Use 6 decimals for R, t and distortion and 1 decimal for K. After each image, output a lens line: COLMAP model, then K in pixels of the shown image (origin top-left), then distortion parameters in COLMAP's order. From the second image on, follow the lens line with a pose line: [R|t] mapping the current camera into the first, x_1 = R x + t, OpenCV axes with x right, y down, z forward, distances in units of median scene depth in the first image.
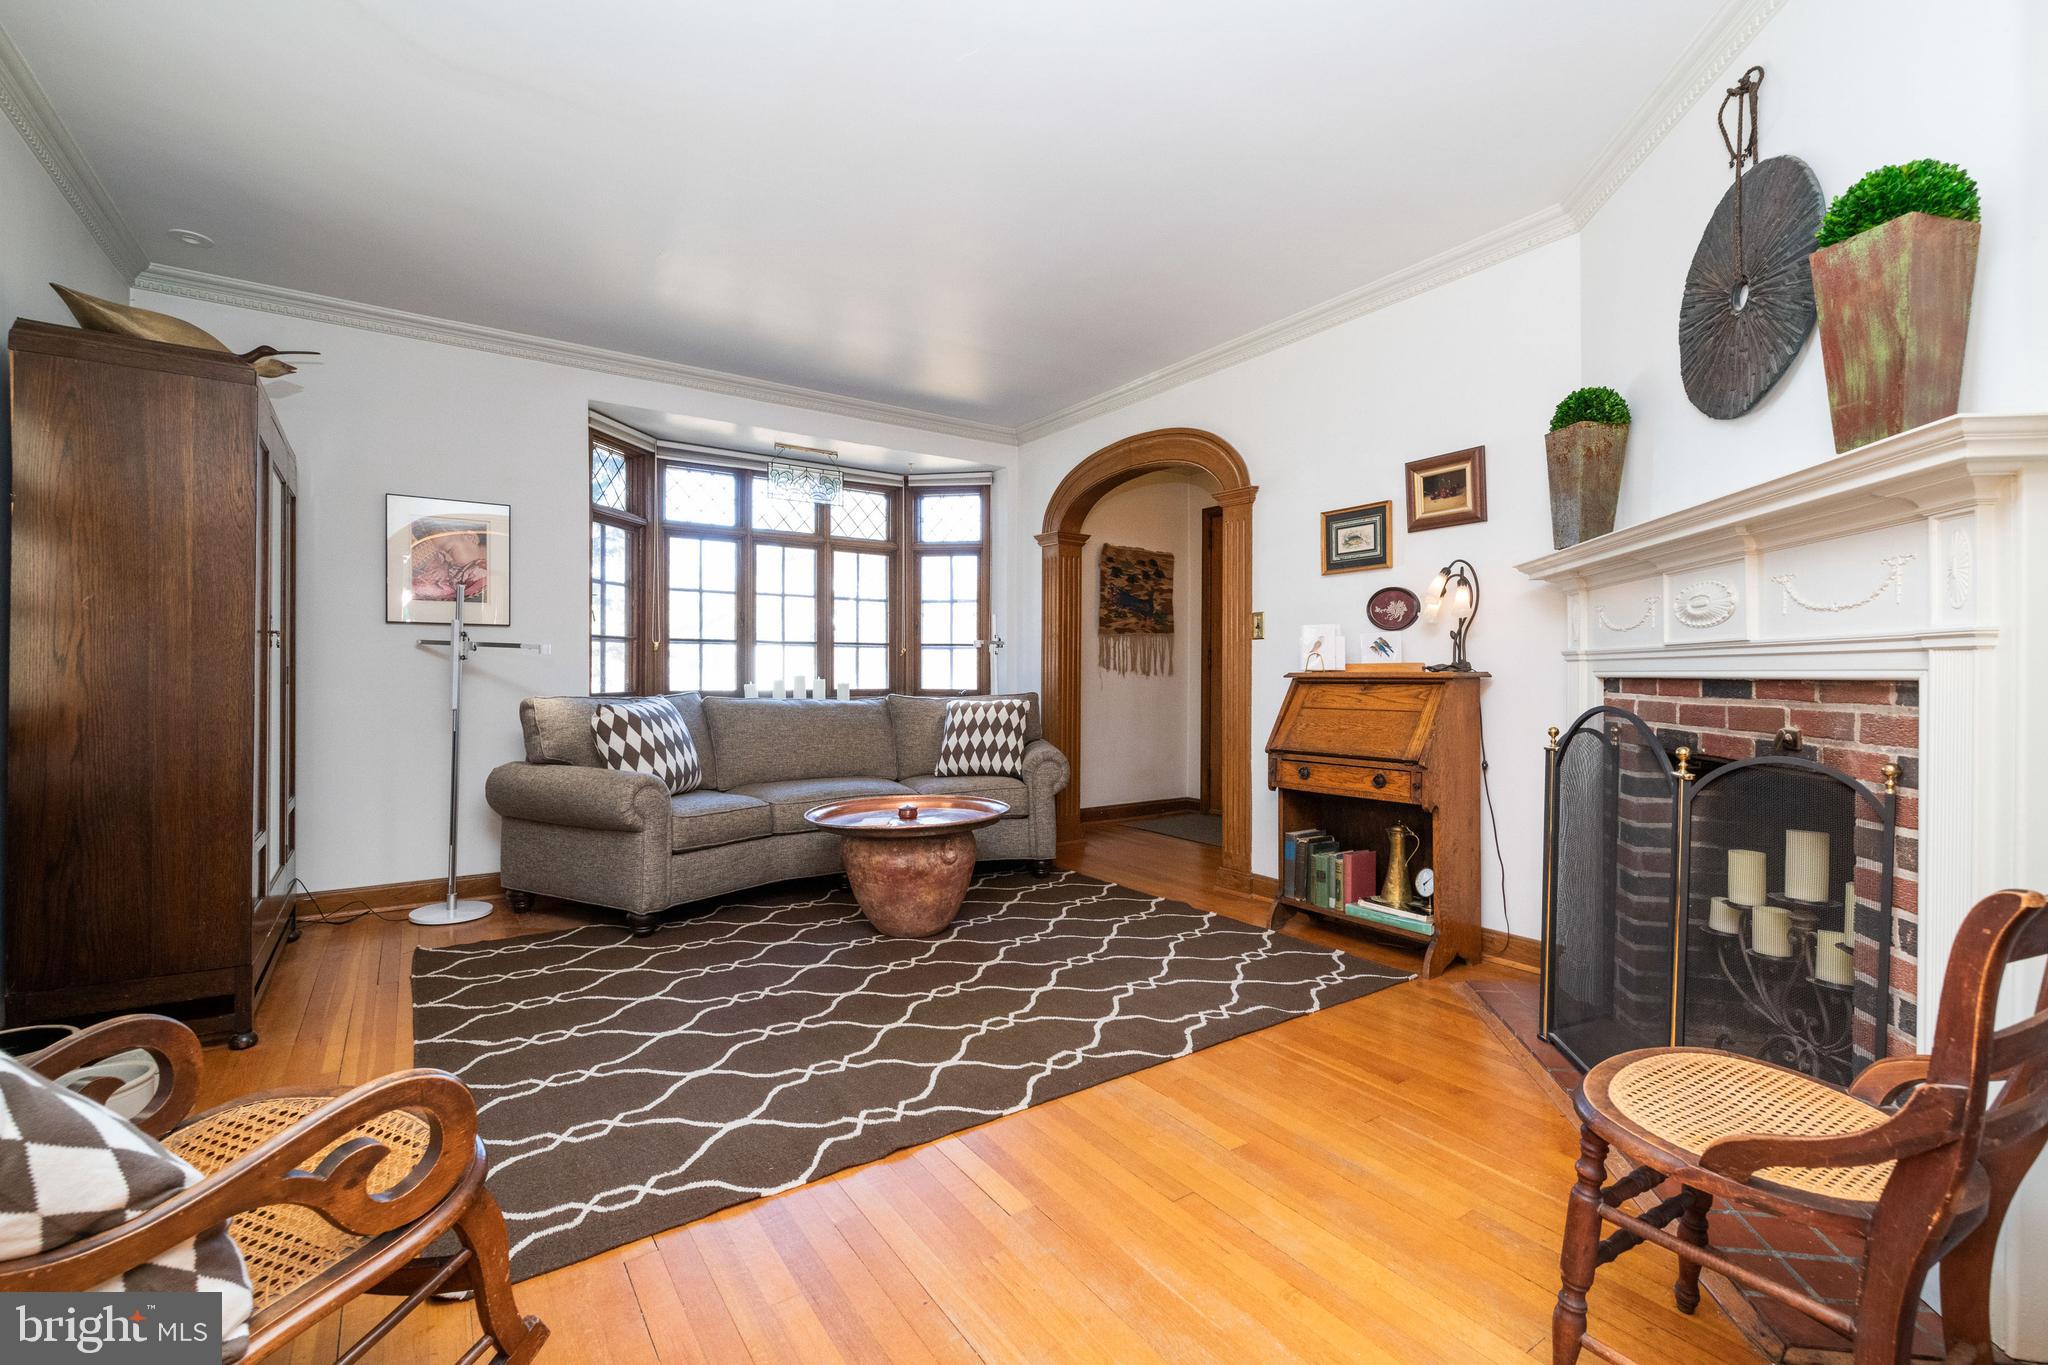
lens RADIAL K [[904.4, 0, 1020.4], [0, 904.4, 679.7], [0, 0, 1]] dist [-0.003392, -0.001882]
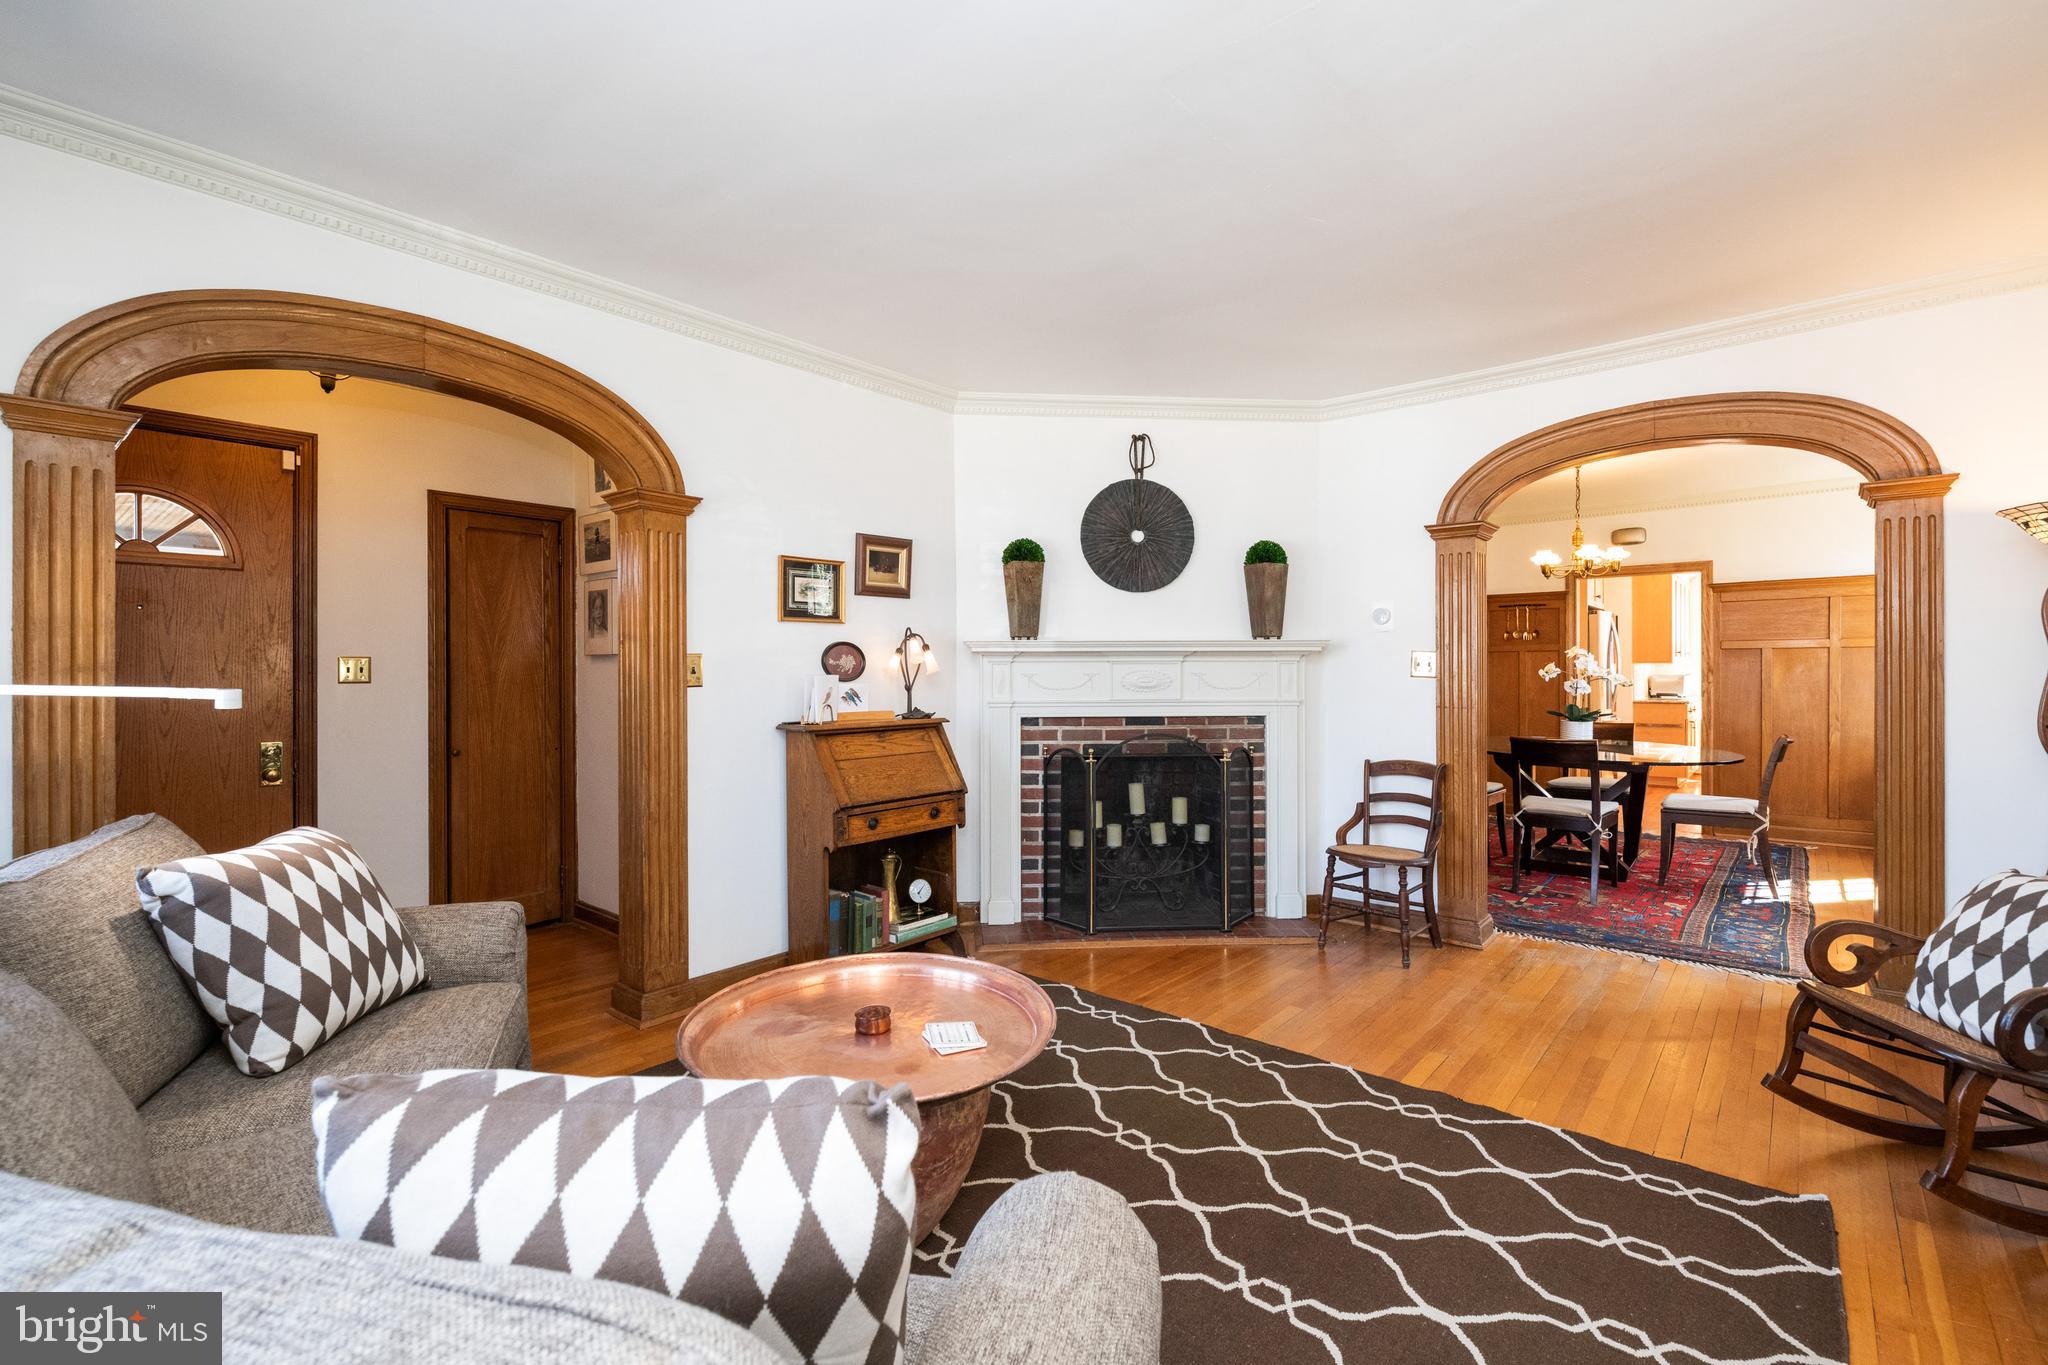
lens RADIAL K [[904.4, 0, 1024.0], [0, 904.4, 675.8], [0, 0, 1]] dist [-0.003392, -0.001882]
pose [[-0.279297, -0.006105, 0.960185, -0.726510], [0.007888, 0.999931, 0.008652, -0.072312], [-0.960172, 0.009990, -0.279229, 1.145282]]
